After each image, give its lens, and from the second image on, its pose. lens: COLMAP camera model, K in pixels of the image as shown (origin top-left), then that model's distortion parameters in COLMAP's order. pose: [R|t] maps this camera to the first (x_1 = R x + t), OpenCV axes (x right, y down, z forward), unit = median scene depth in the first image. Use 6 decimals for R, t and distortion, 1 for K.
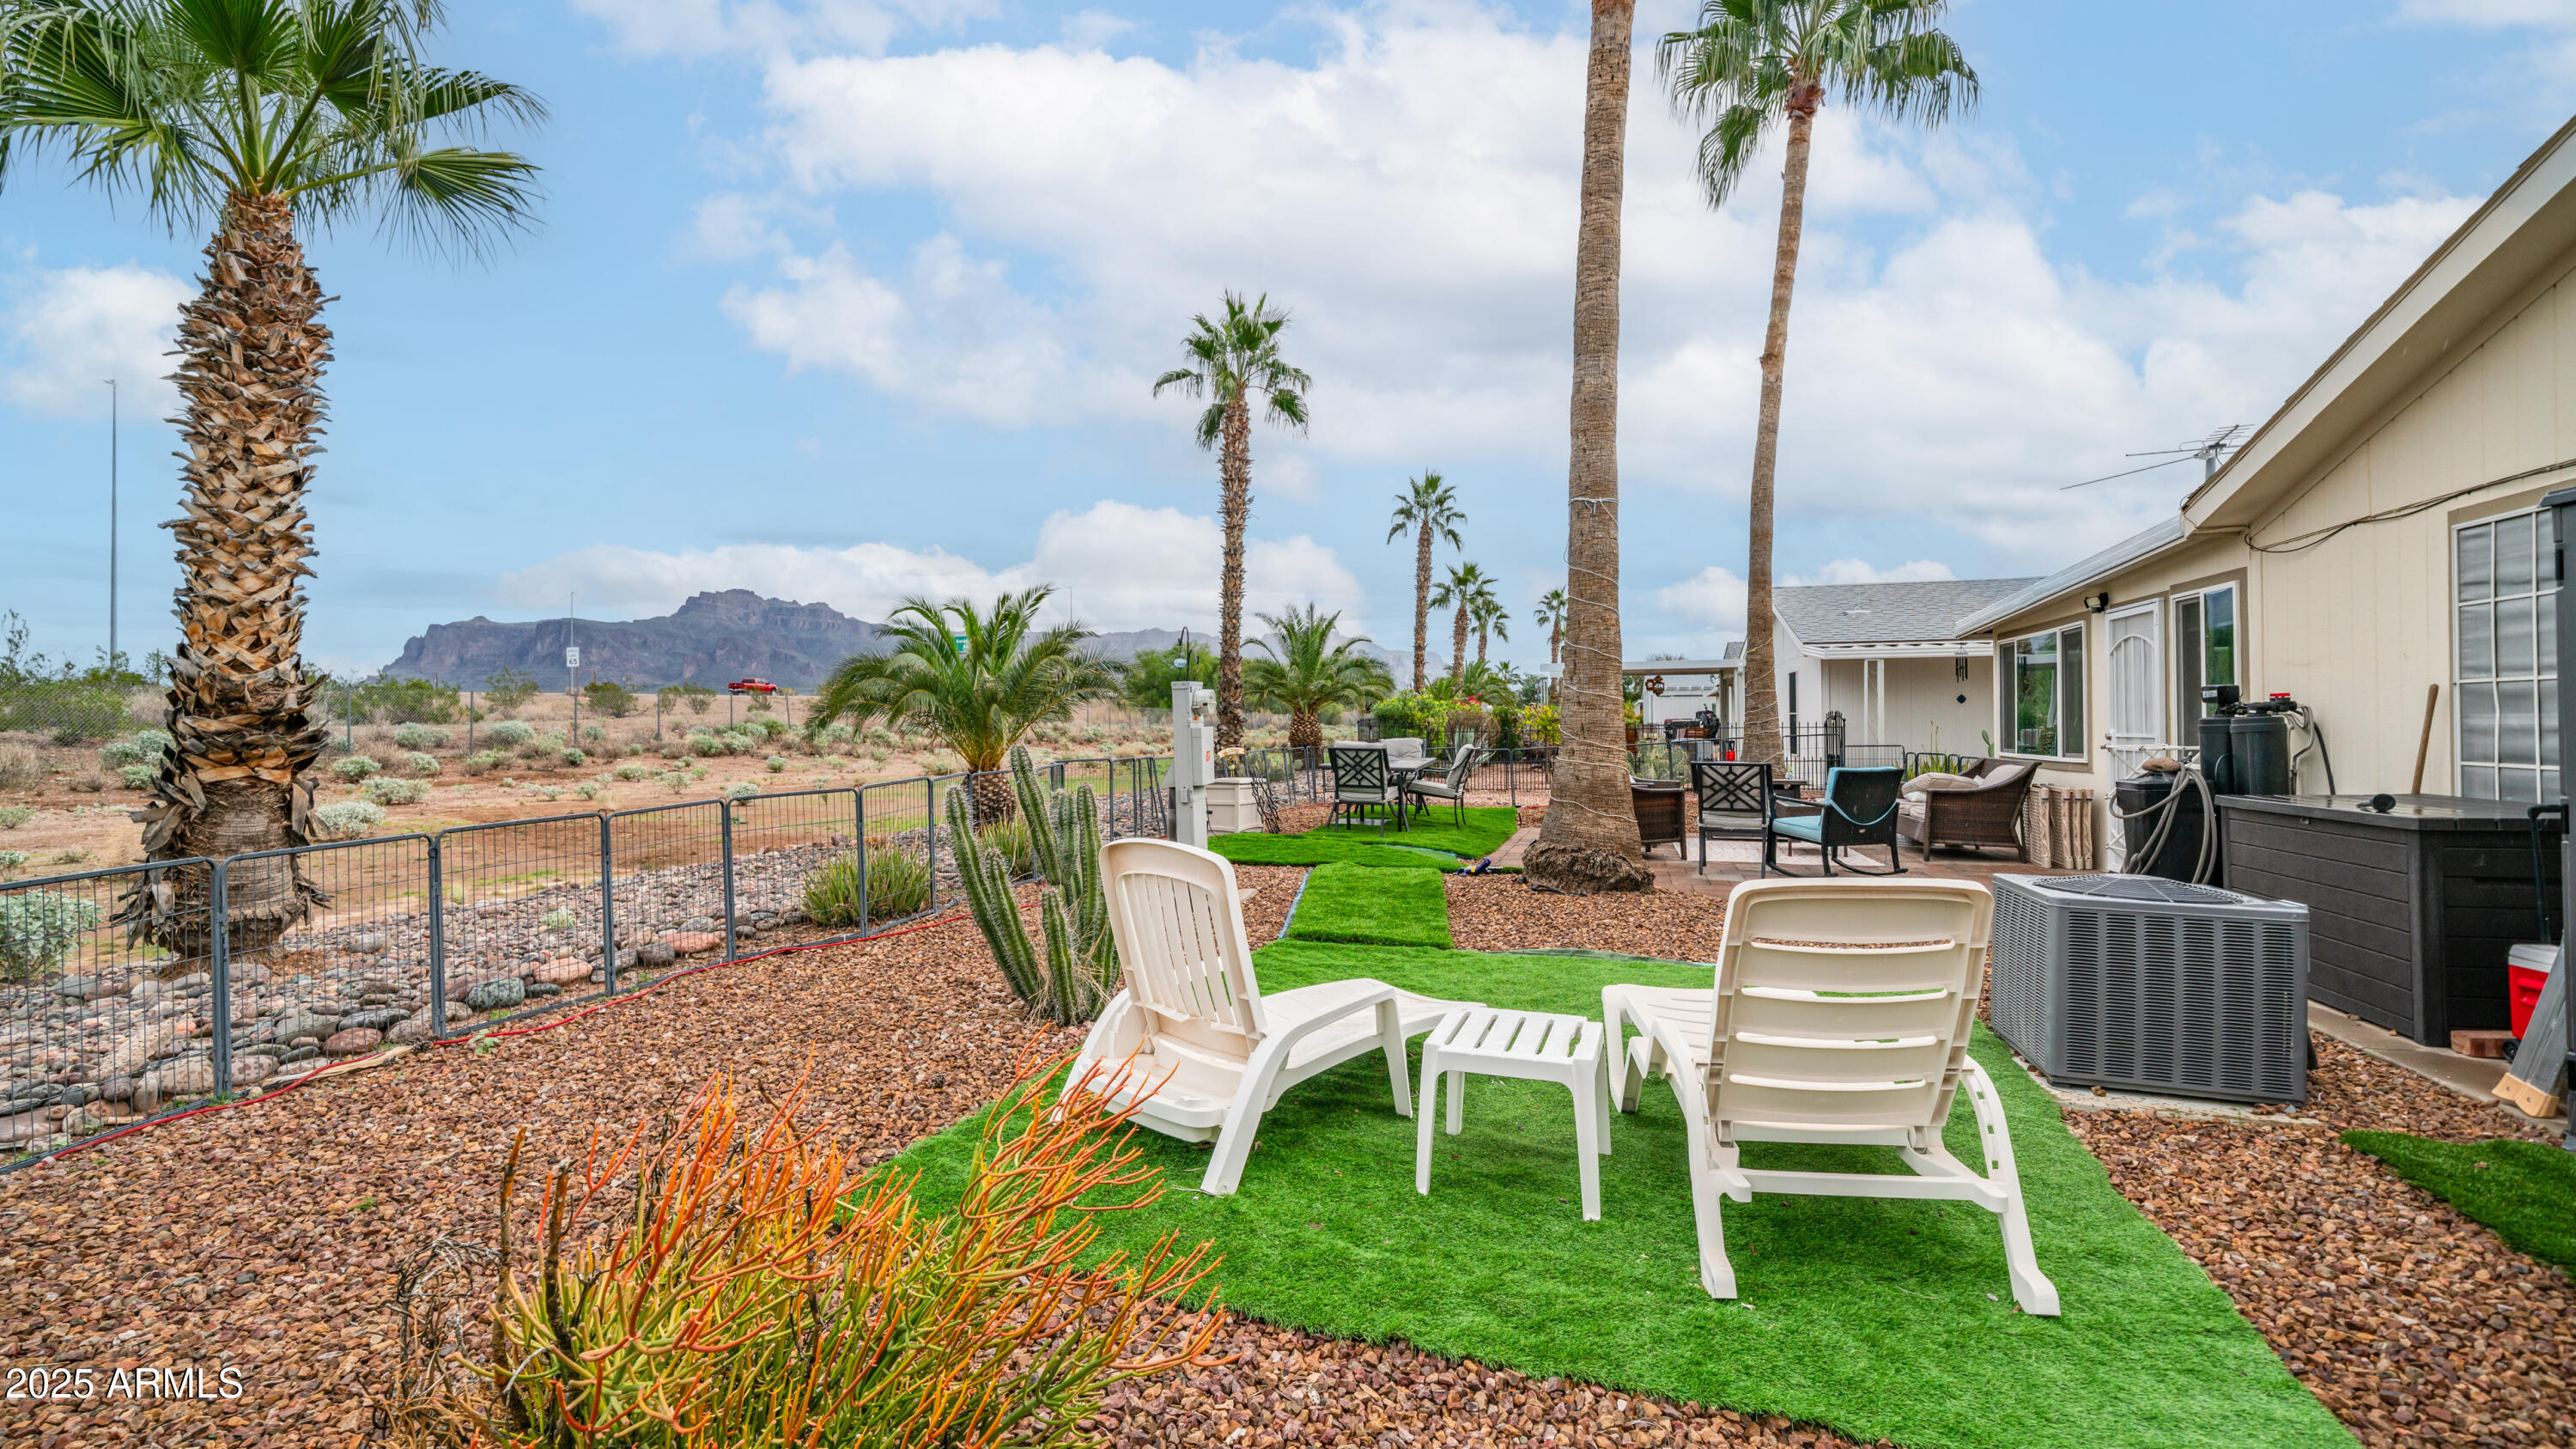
lens RADIAL K [[1124.4, 0, 1296.8], [0, 1124.4, 716.0], [0, 0, 1]] dist [-0.001751, 0.000523]
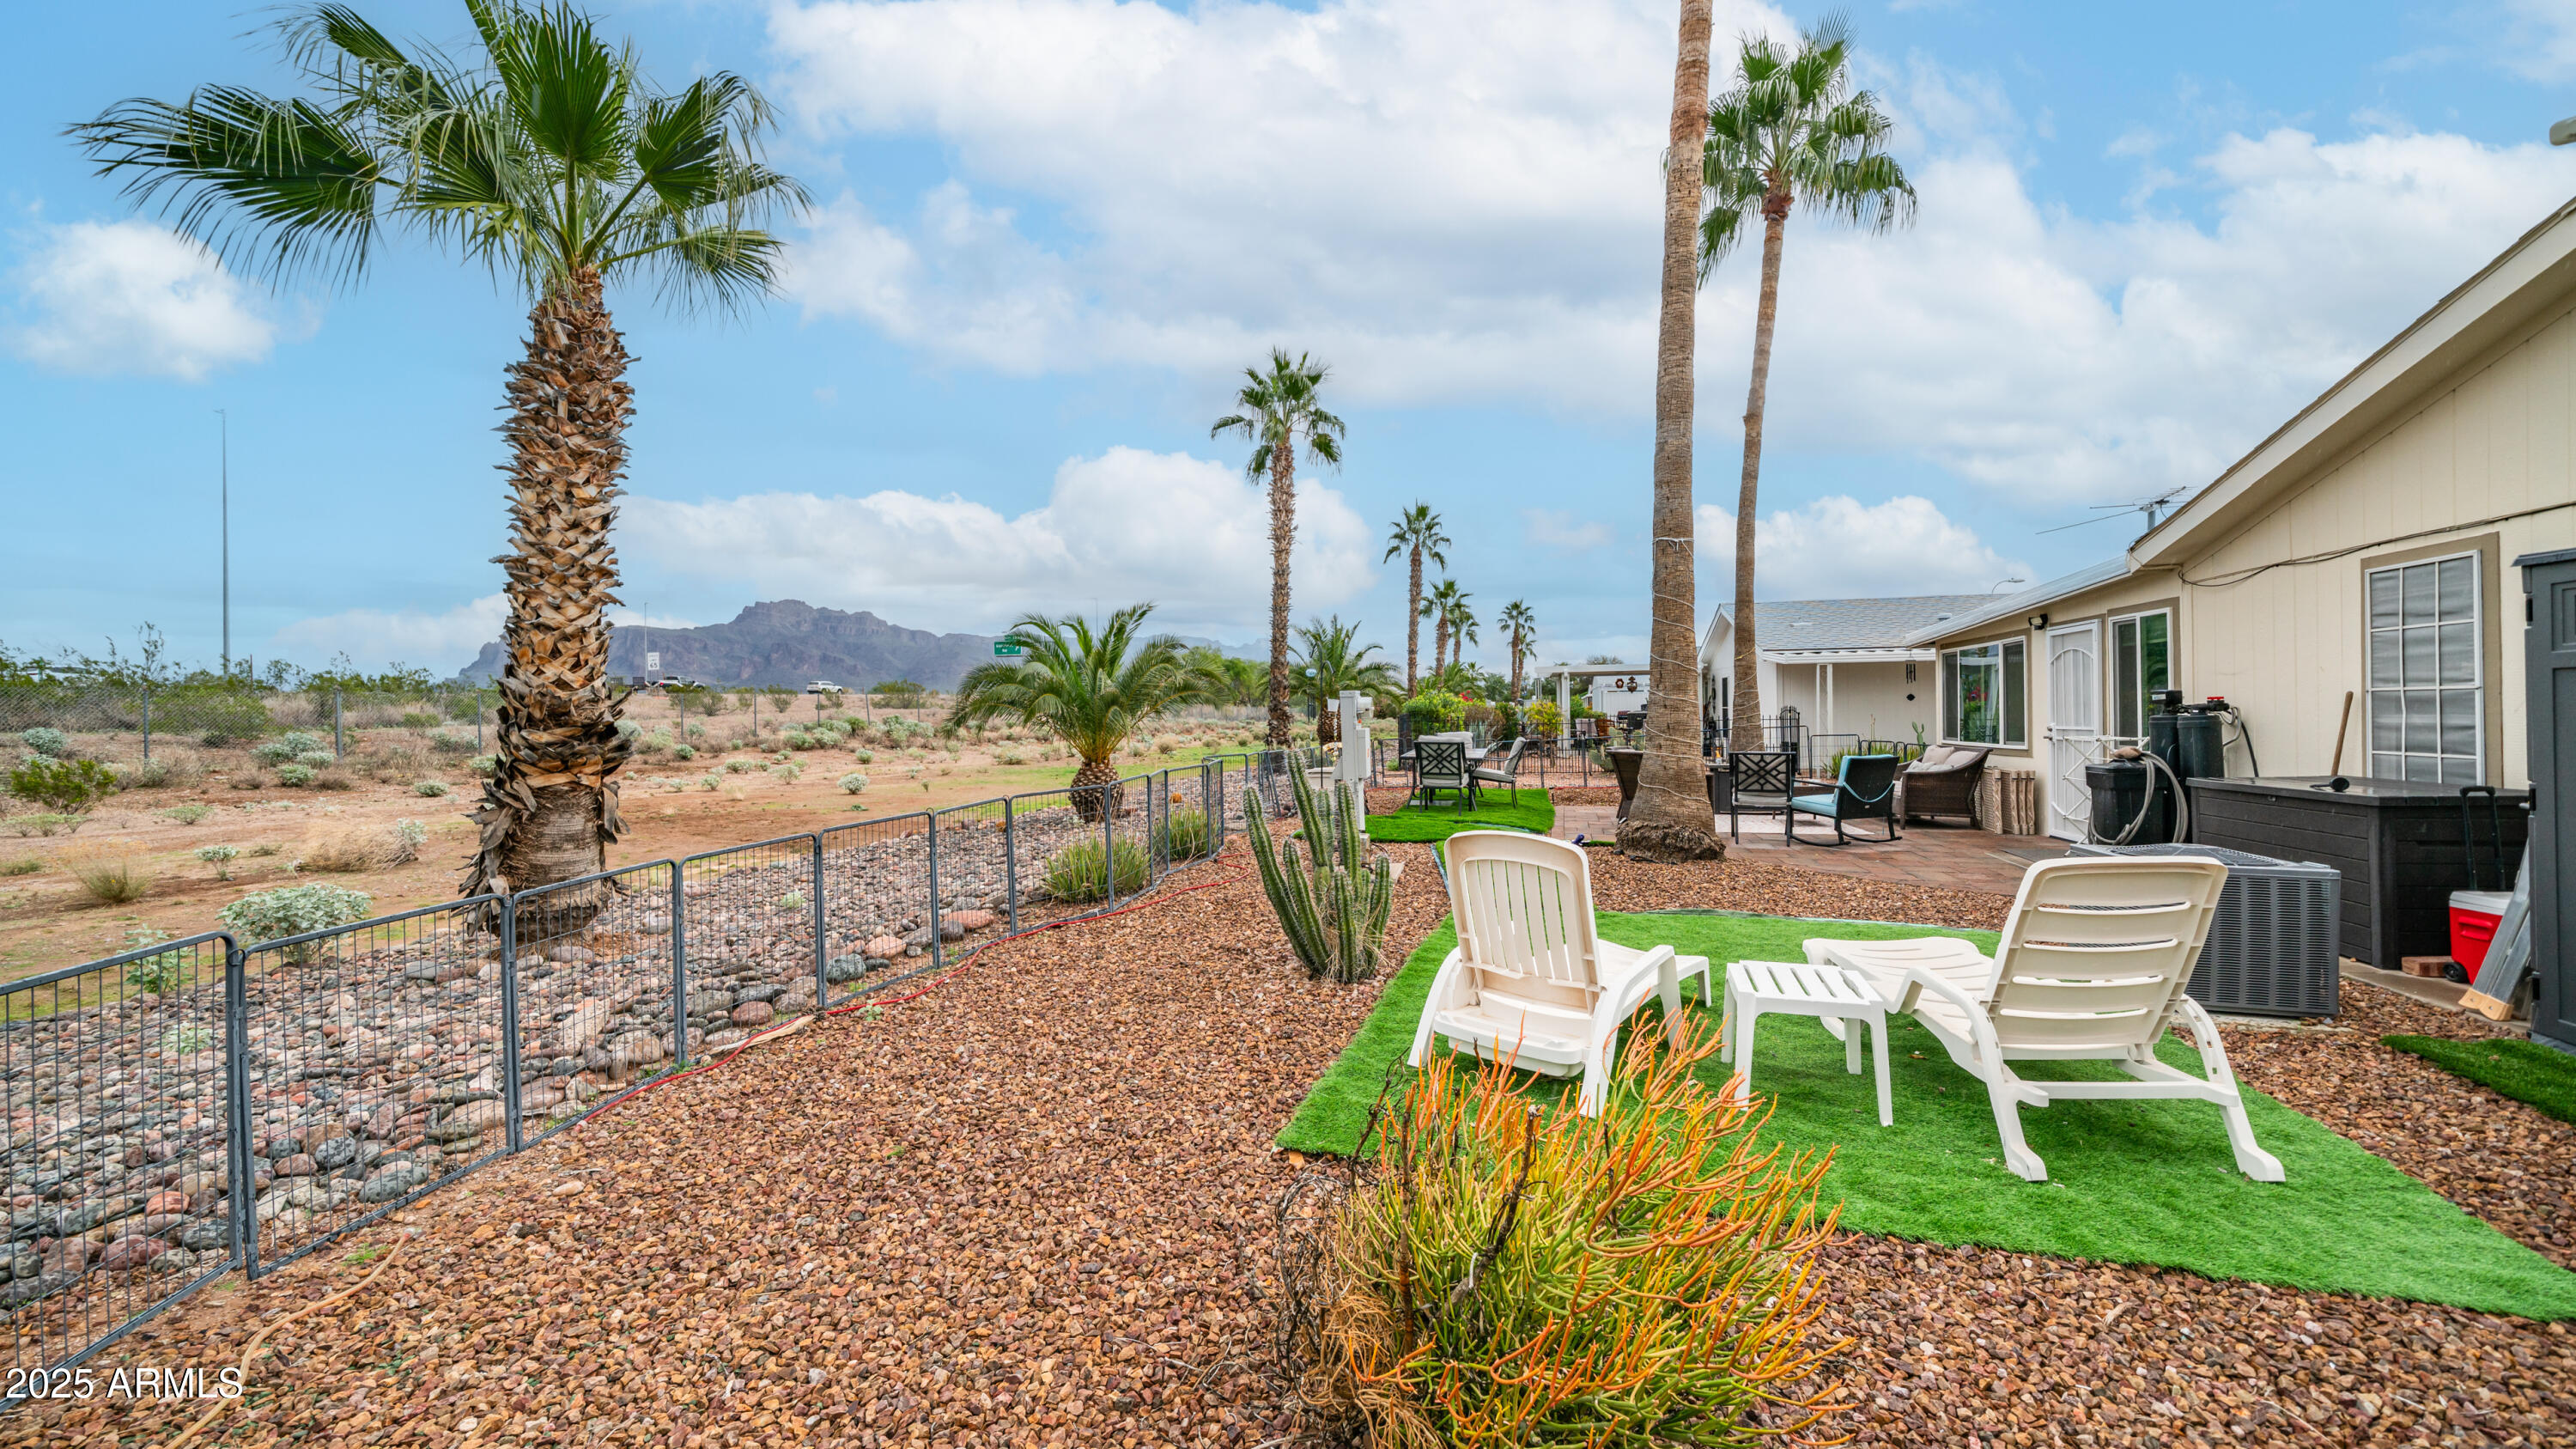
lens RADIAL K [[962.3, 0, 1350.3], [0, 962.3, 717.1], [0, 0, 1]] dist [-0.007585, 0.000172]
pose [[0.997382, -0.006950, 0.071981, -0.133440], [0.006288, 0.999936, 0.009408, -0.009609], [-0.072041, -0.008930, 0.997362, -0.012463]]
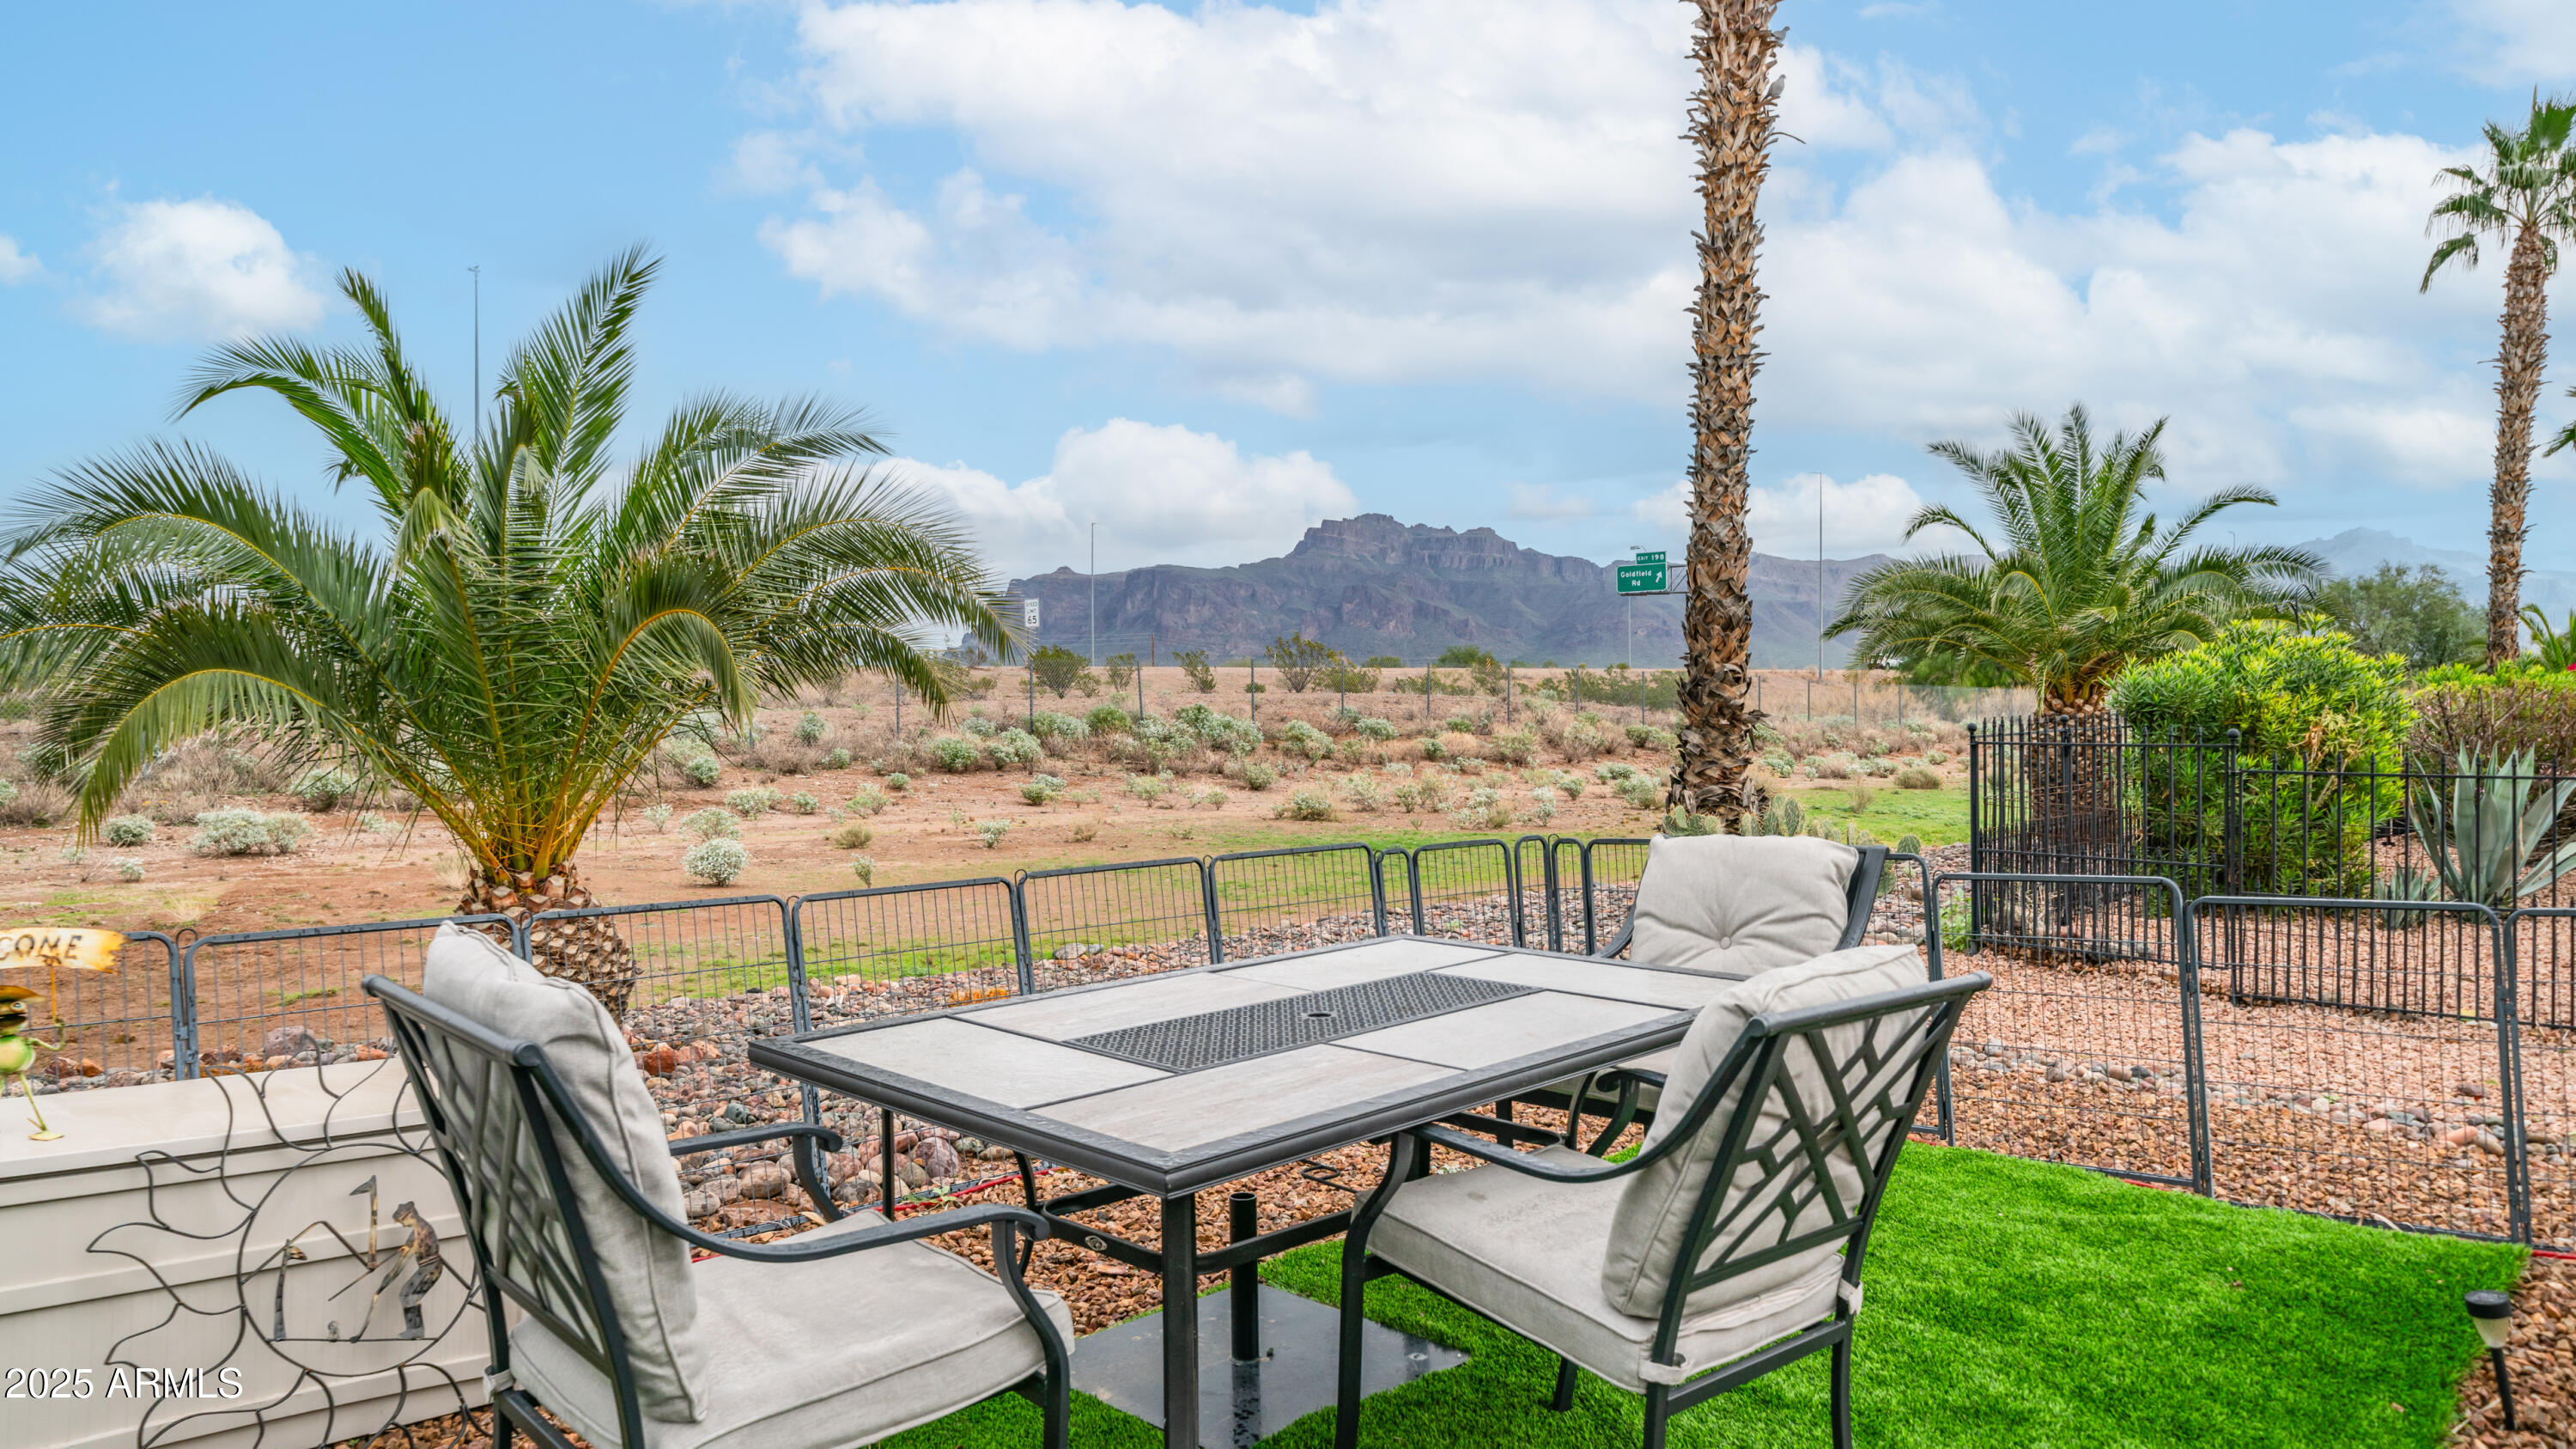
lens RADIAL K [[1755.6, 0, 1325.3], [0, 1755.6, 742.3], [0, 0, 1]] dist [0.000396, 0.003713]
pose [[0.865973, 0.012742, -0.499928, 0.262174], [-0.000359, 0.999691, 0.024858, -0.004687], [0.500090, -0.021347, 0.865710, 1.045009]]
